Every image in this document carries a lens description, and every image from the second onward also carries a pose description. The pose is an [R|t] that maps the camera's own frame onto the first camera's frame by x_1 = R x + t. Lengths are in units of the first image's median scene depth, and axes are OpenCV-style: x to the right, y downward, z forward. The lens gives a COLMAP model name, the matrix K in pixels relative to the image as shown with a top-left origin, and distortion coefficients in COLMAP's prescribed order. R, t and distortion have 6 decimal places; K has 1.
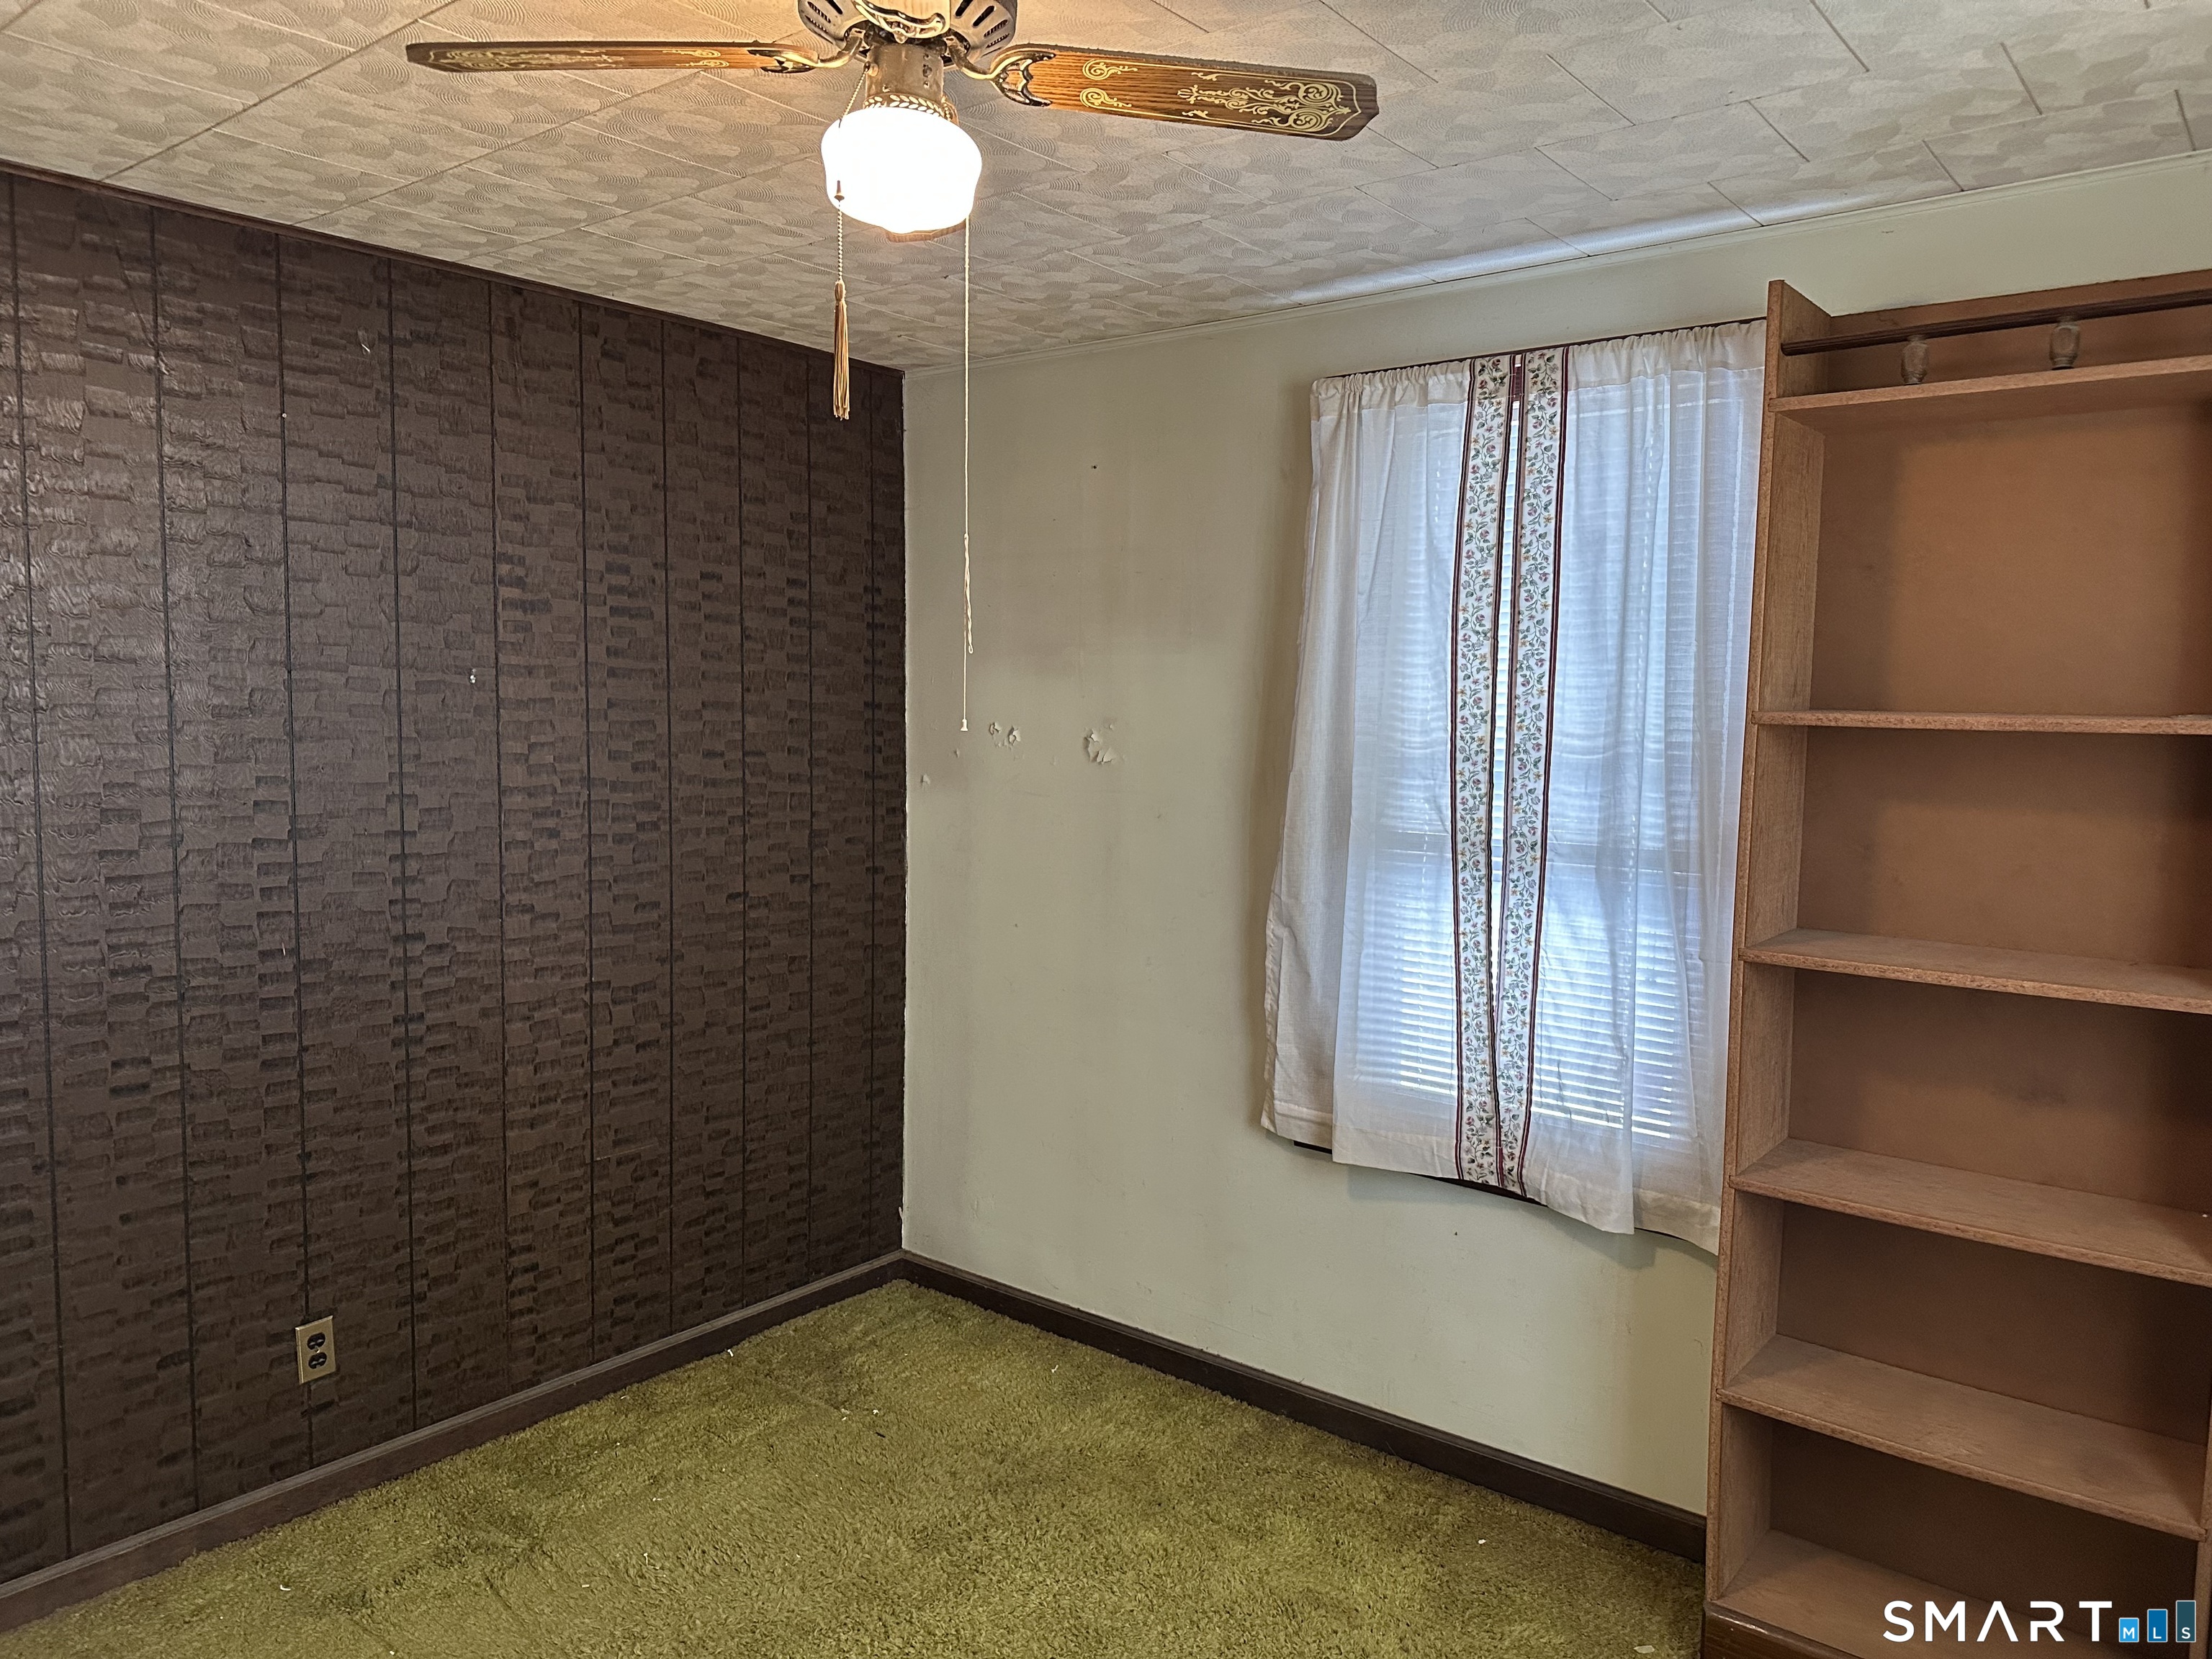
lens RADIAL K [[1544.5, 0, 1114.3], [0, 1544.5, 828.4], [0, 0, 1]] dist [0.090404, -0.108164]
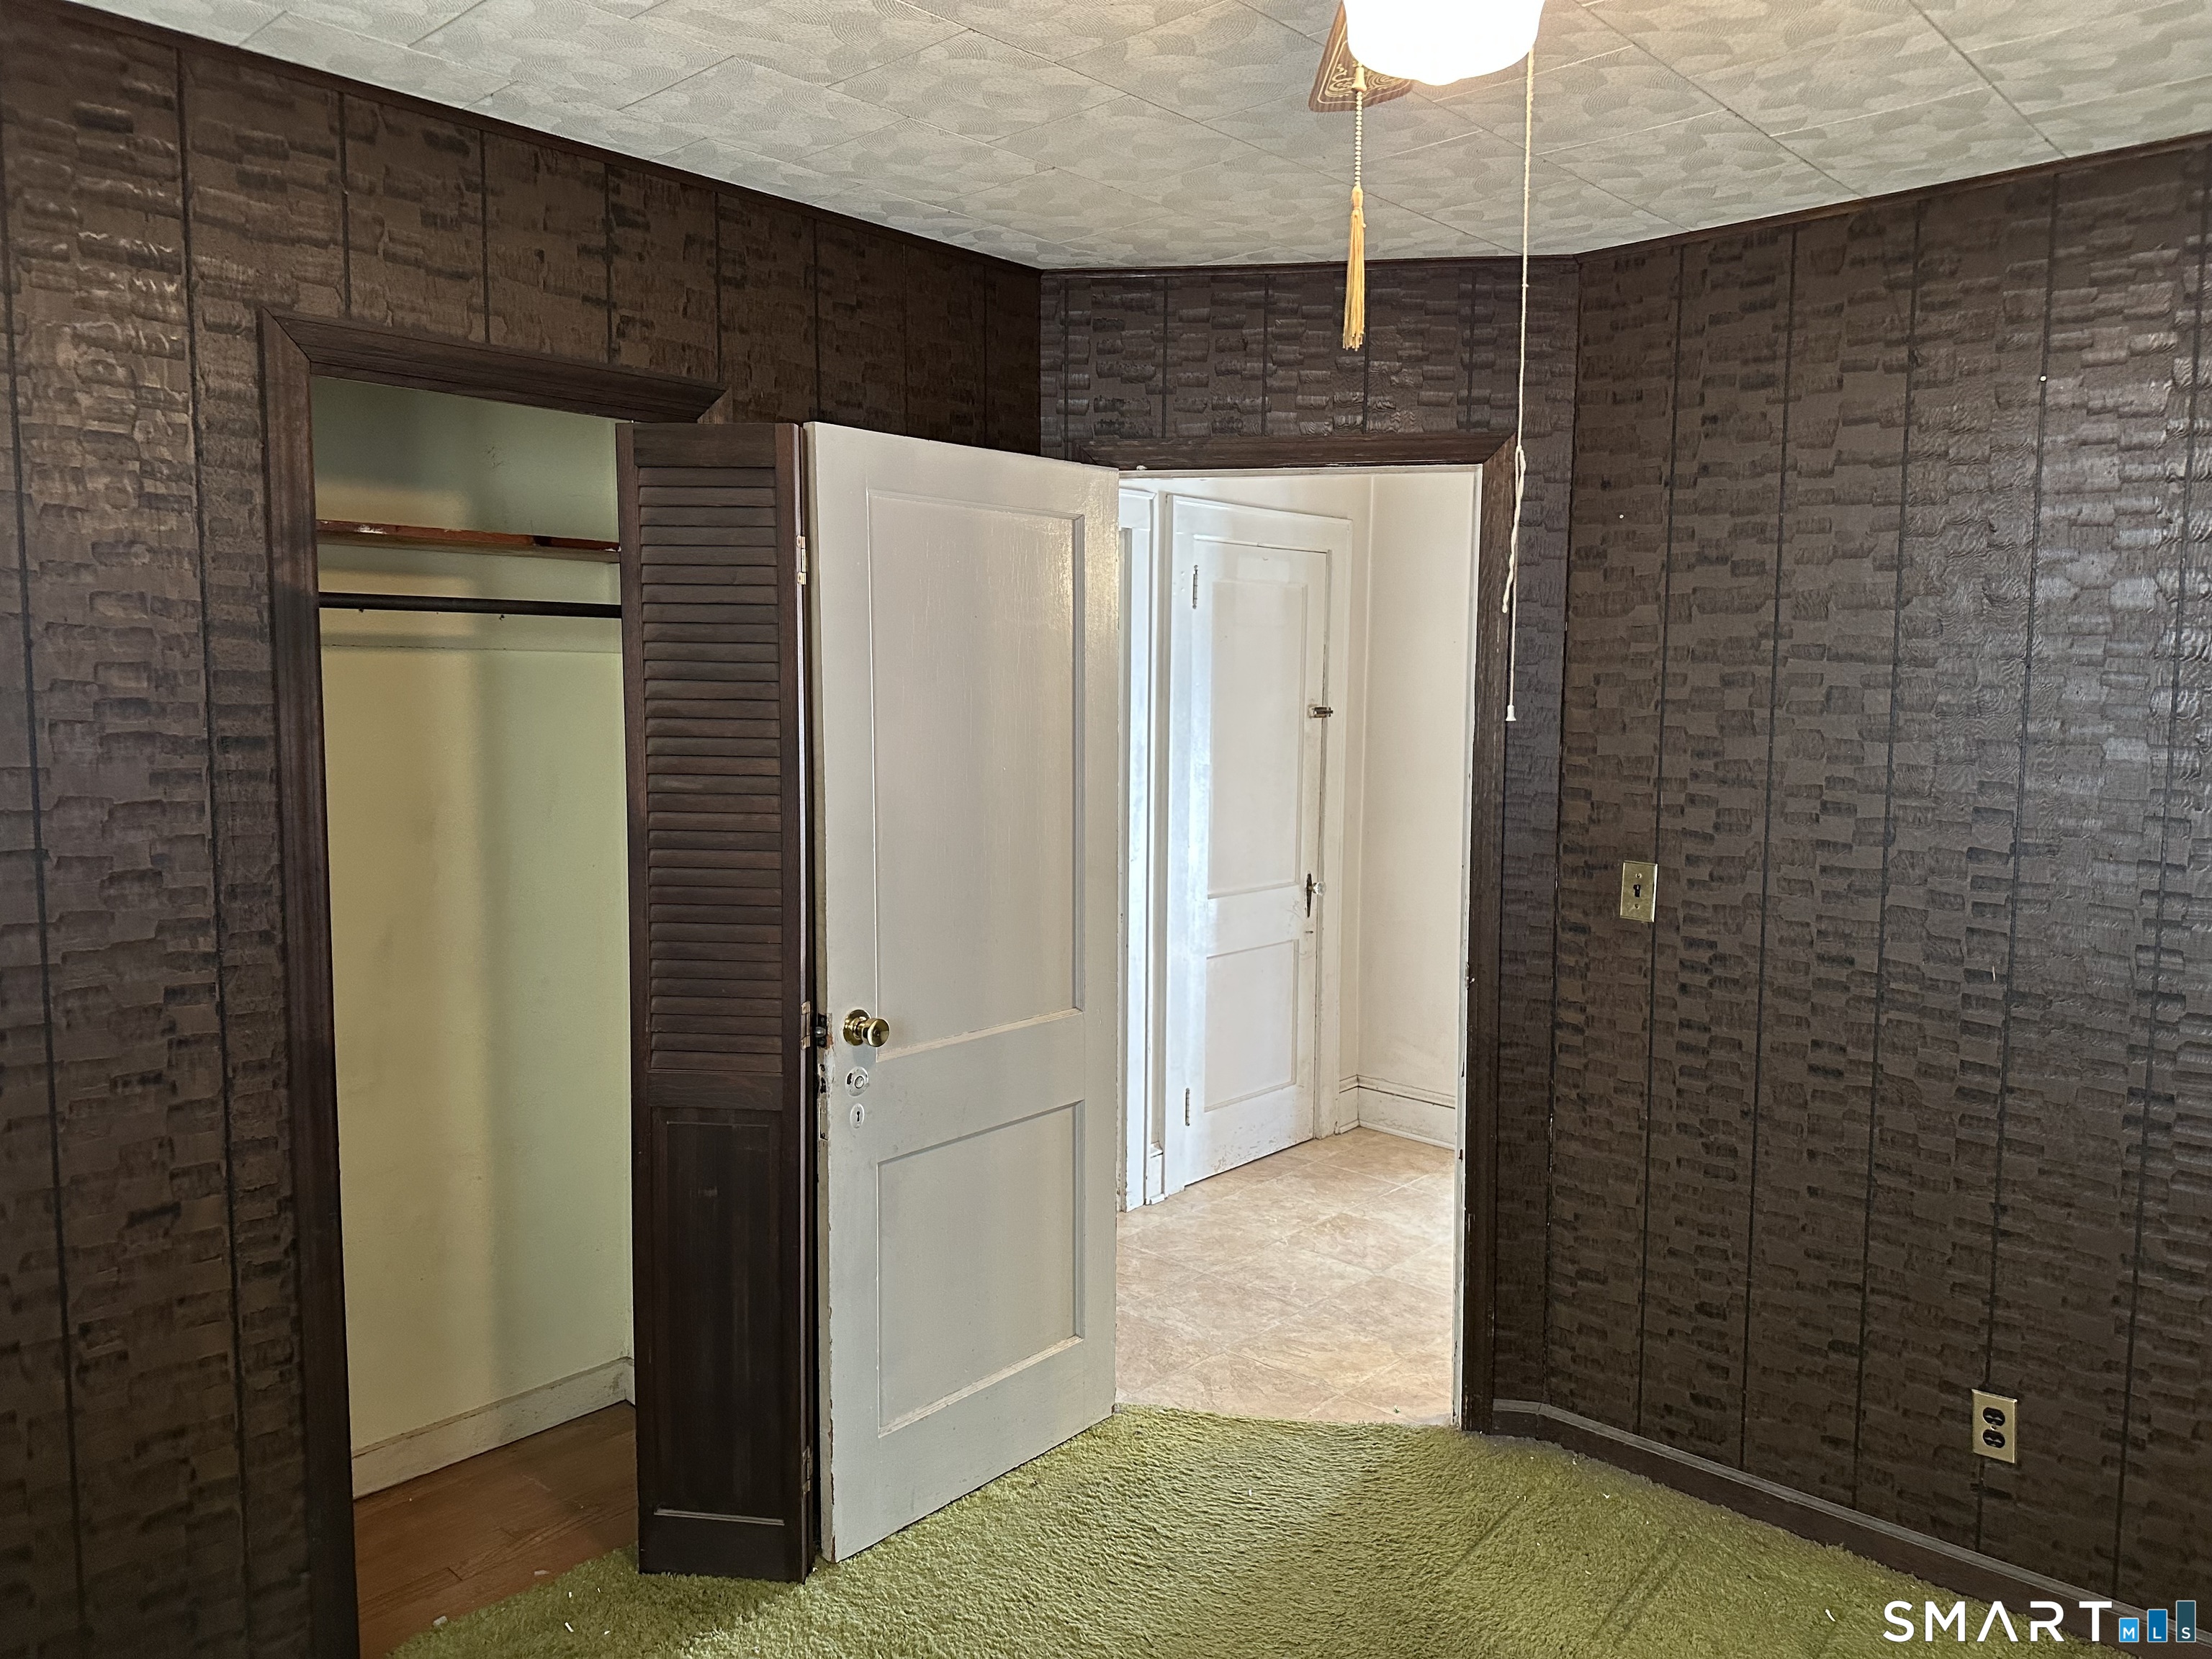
lens RADIAL K [[1544.5, 0, 1115.1], [0, 1544.5, 848.8], [0, 0, 1]] dist [0.090404, -0.108164]
pose [[-0.076707, 0.082615, -0.993625, 0.415517], [-0.095456, 0.991375, 0.089797, -0.028074], [0.992474, 0.101735, -0.068159, 0.563390]]
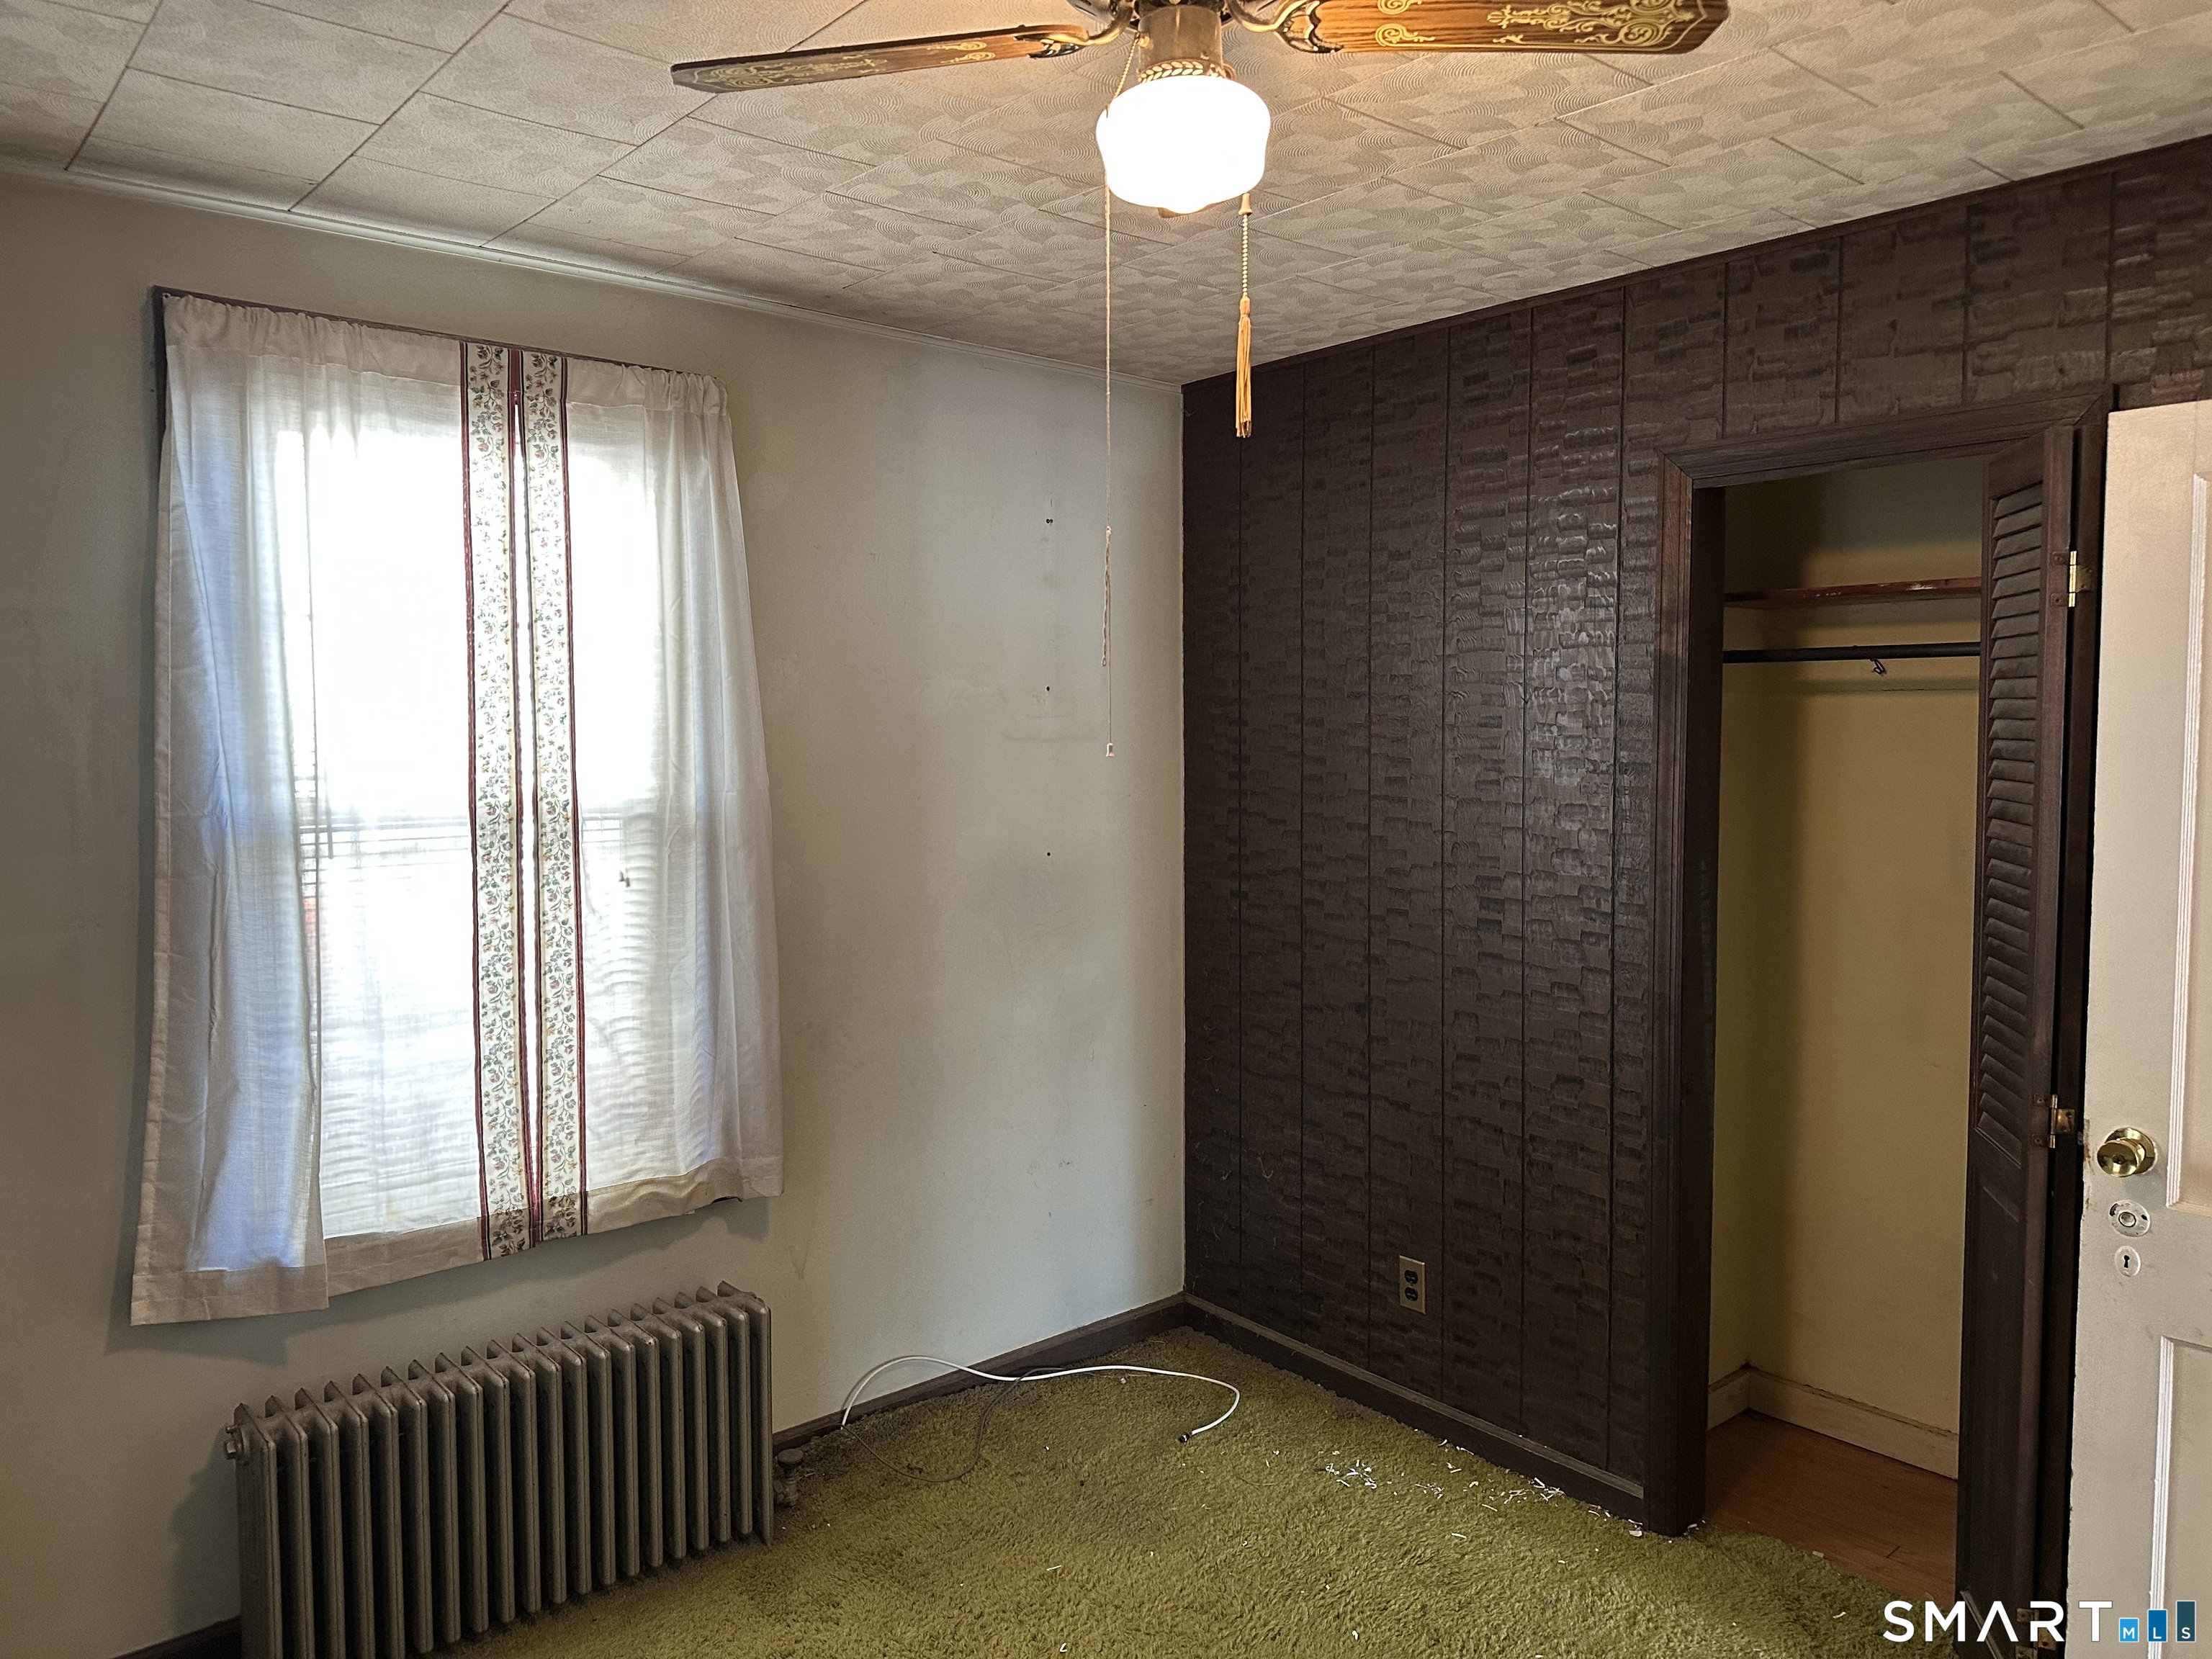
lens RADIAL K [[1544.5, 0, 1118.1], [0, 1544.5, 816.7], [0, 0, 1]] dist [0.090404, -0.108164]
pose [[-0.982940, -0.025632, 0.182134, -0.128181], [0.004952, 0.986195, 0.165514, -0.107384], [-0.183862, 0.163592, -0.969243, 1.135695]]
